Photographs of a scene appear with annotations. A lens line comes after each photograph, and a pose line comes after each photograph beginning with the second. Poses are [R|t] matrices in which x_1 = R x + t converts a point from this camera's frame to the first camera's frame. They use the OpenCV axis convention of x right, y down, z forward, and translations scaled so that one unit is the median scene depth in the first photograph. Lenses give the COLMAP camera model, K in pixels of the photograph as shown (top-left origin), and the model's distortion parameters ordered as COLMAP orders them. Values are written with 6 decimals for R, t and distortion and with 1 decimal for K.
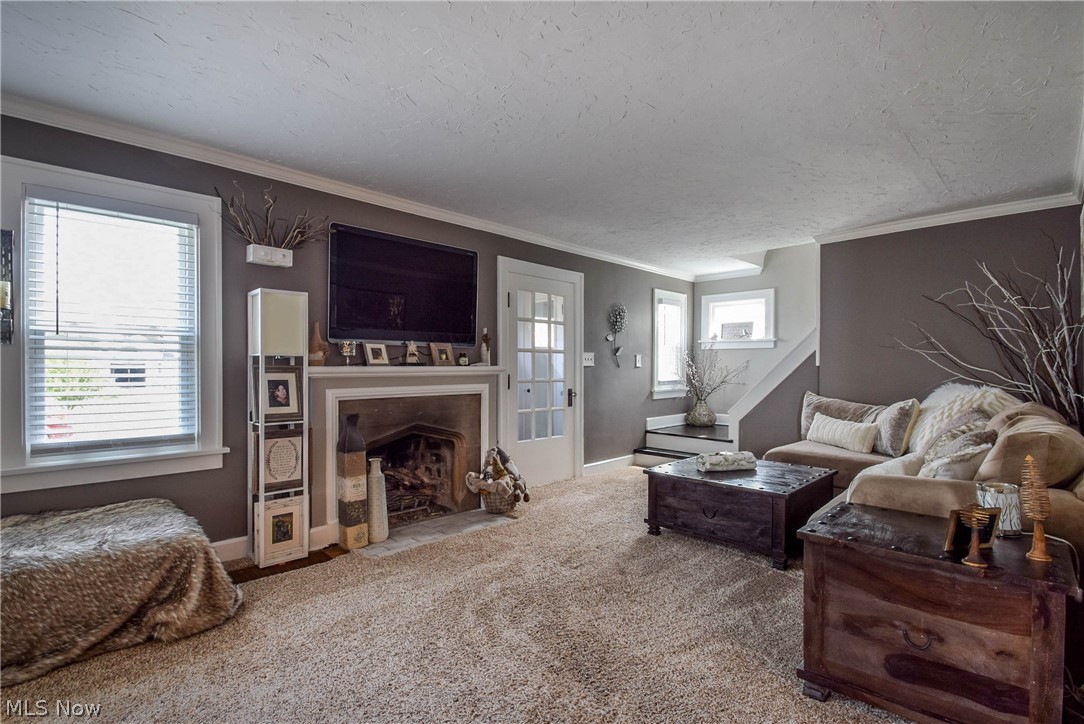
lens RADIAL K [[499.8, 0, 535.2], [0, 499.8, 368.8], [0, 0, 1]] dist [0.002413, -0.004365]
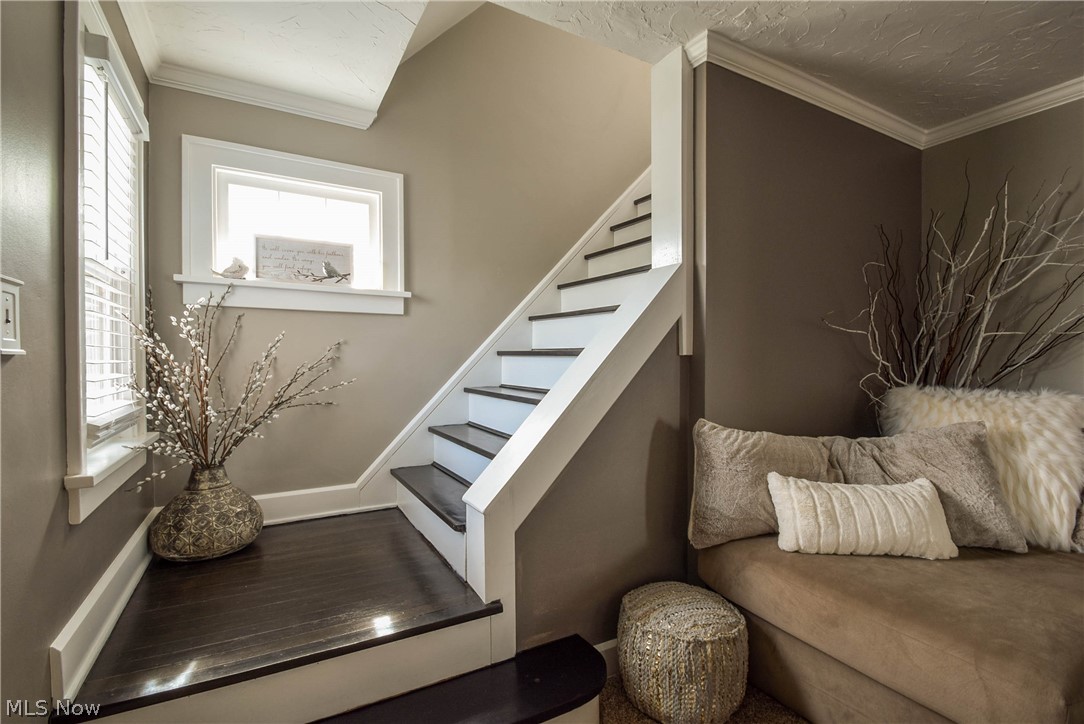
lens RADIAL K [[499.8, 0, 548.0], [0, 499.8, 367.7], [0, 0, 1]] dist [0.002413, -0.004365]
pose [[0.258655, -0.012446, 0.965890, 0.103764], [0.005105, 0.999921, 0.011517, -0.001239], [-0.965956, 0.001952, 0.258698, 0.829540]]
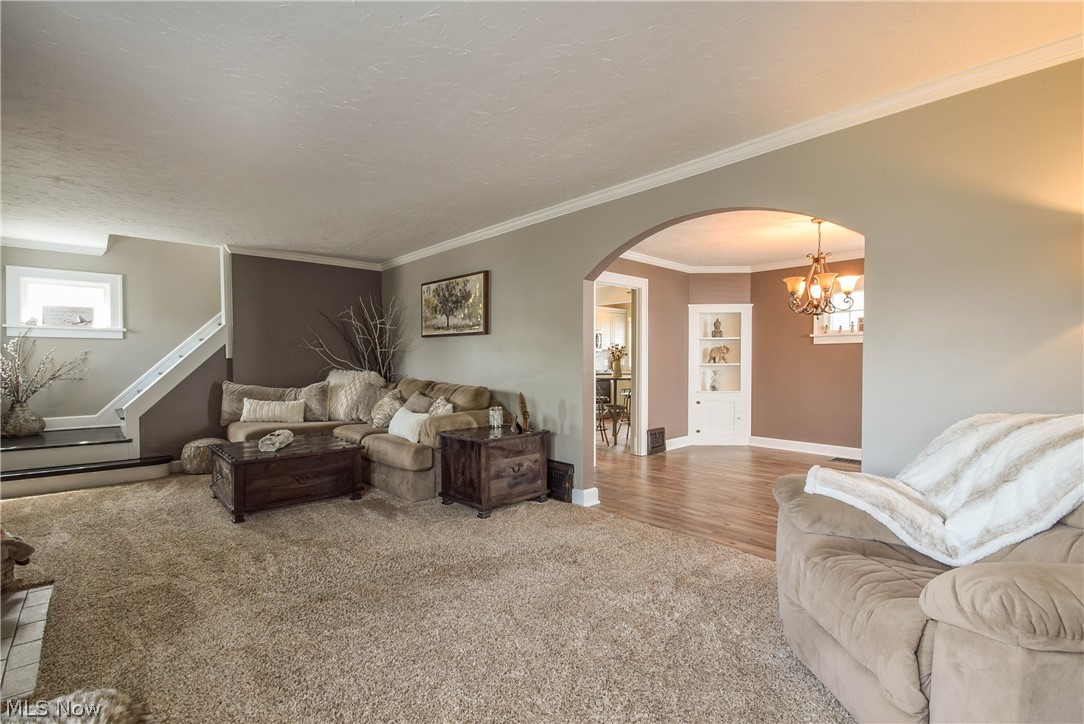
lens RADIAL K [[499.8, 0, 524.0], [0, 499.8, 366.9], [0, 0, 1]] dist [0.002413, -0.004365]
pose [[0.056168, -0.015114, 0.998307, -0.445728], [0.004086, 0.999881, 0.014908, -0.000395], [-0.998413, 0.003242, 0.056224, 0.213943]]
